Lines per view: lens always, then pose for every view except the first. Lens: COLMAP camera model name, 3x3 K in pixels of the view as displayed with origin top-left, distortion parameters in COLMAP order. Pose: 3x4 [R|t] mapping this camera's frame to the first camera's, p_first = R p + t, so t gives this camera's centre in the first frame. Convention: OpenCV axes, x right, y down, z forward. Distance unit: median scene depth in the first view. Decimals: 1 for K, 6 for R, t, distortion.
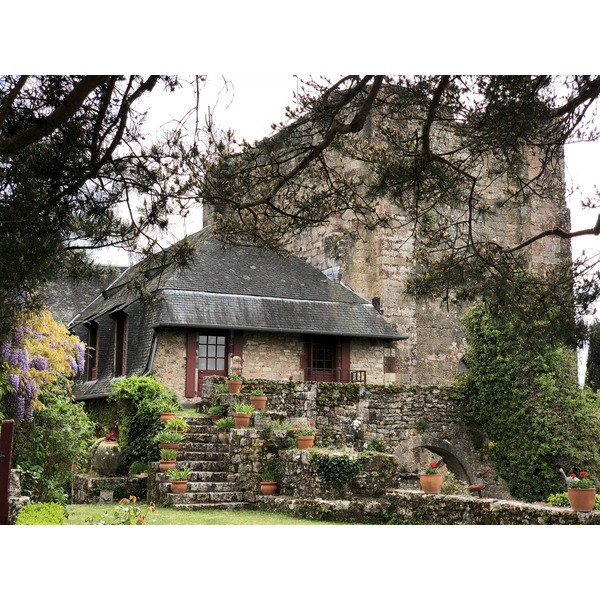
lens RADIAL K [[898.4, 0, 304.6], [0, 898.4, 299.0], [0, 0, 1]] dist [0.085694, 0.000000]
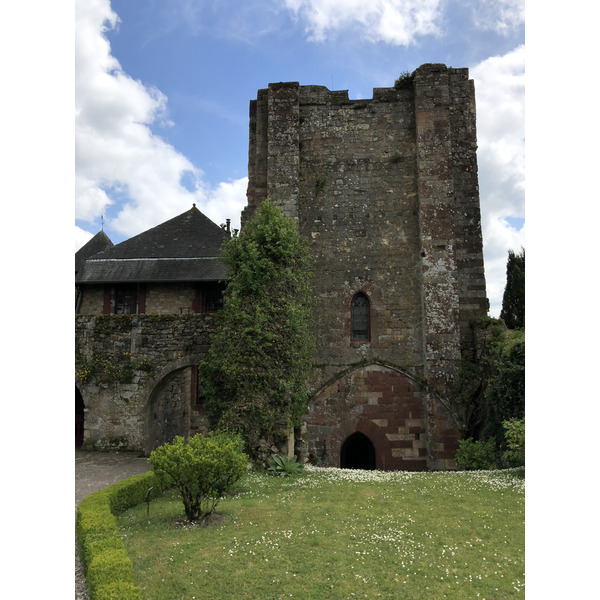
lens RADIAL K [[491.7, 0, 300.2], [0, 491.7, 296.9], [0, 0, 1]] dist [0.042754, -0.033789]
pose [[0.851532, -0.079380, -0.518259, 0.599800], [0.081280, 0.996509, -0.019084, 0.101271], [0.517964, -0.025873, 0.855011, 0.545133]]
